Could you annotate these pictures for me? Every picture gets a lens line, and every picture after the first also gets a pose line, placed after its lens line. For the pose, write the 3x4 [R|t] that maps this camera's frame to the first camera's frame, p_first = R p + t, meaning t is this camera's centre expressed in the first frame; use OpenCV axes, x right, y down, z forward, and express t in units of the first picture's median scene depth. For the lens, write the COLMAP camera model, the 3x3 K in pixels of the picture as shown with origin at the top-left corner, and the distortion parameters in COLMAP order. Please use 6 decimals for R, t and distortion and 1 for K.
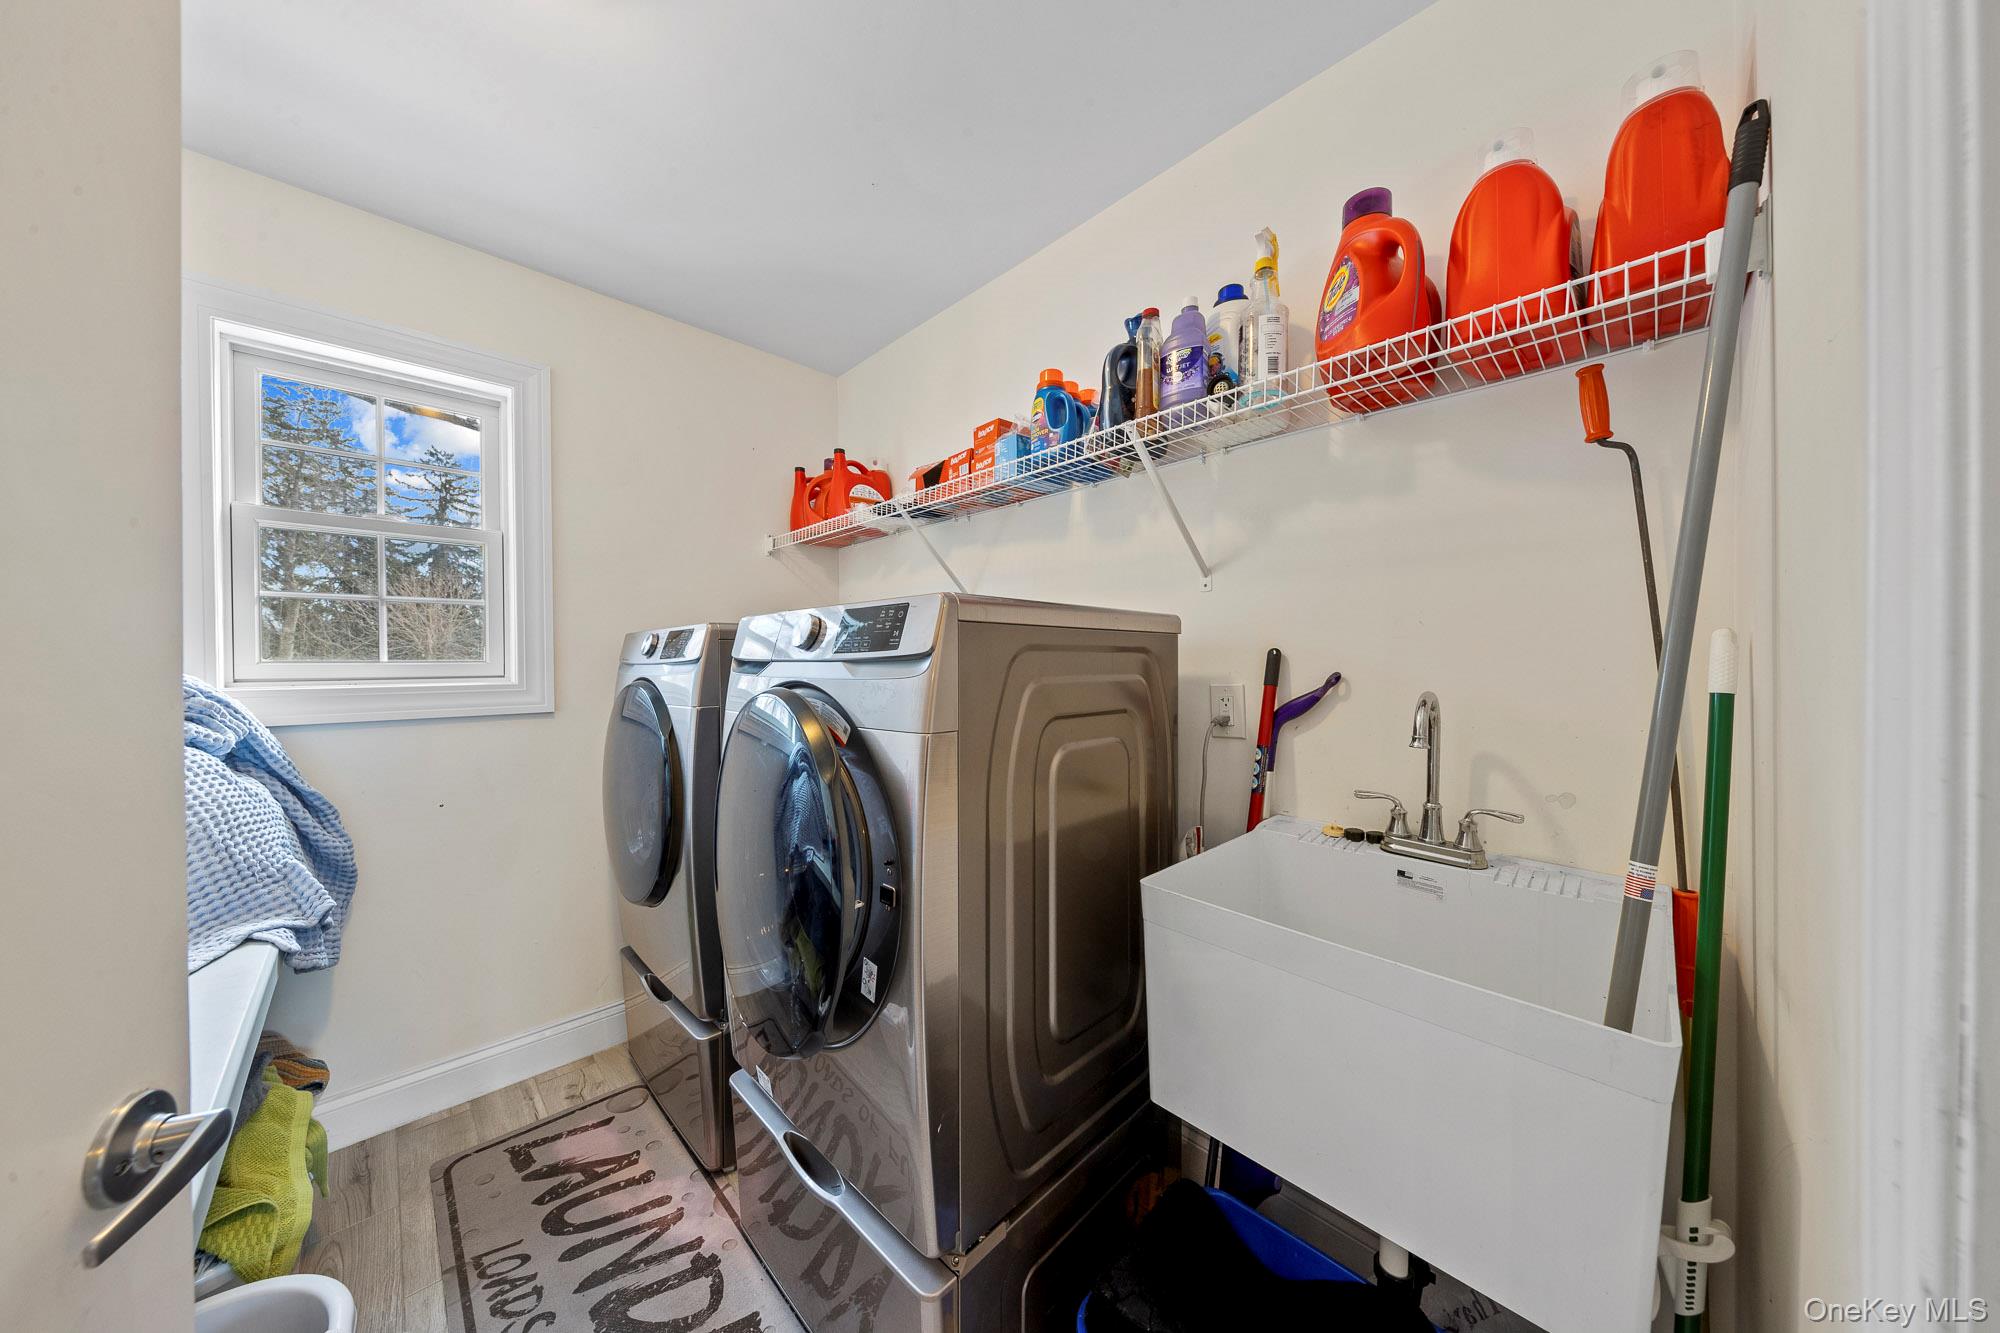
lens RADIAL K [[630.1, 0, 993.5], [0, 630.1, 666.2], [0, 0, 1]] dist [0.000173, -0.000249]
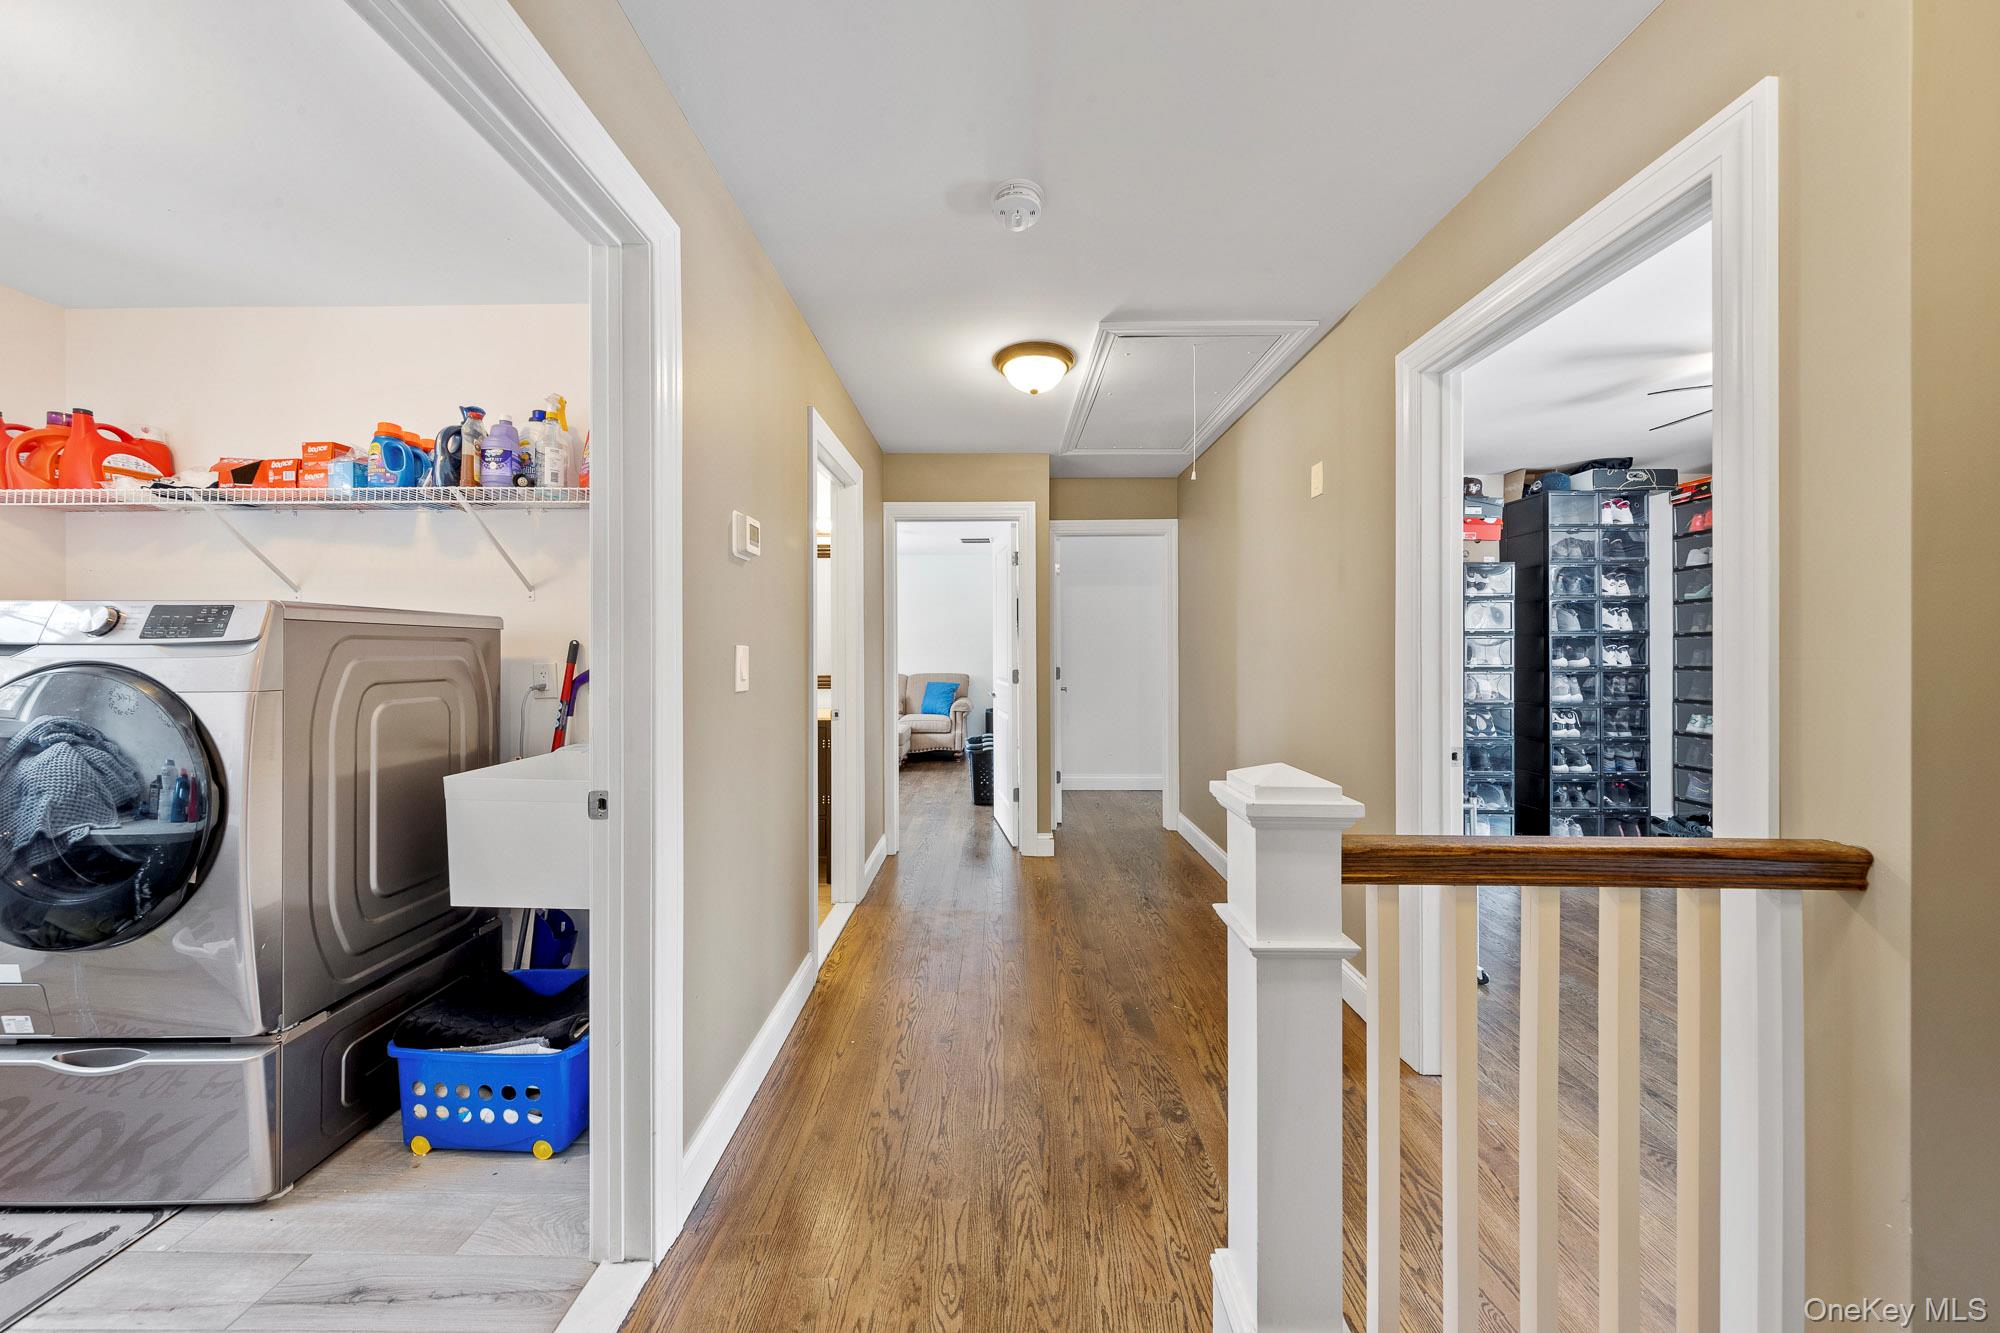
lens RADIAL K [[642.2, 0, 996.9], [0, 642.2, 650.4], [0, 0, 1]] dist [0.000014, -0.000199]
pose [[0.703577, 0.004668, 0.710604, 0.036691], [0.002406, 0.999957, -0.008951, 0.014974], [-0.710615, 0.008008, 0.703536, -0.889728]]
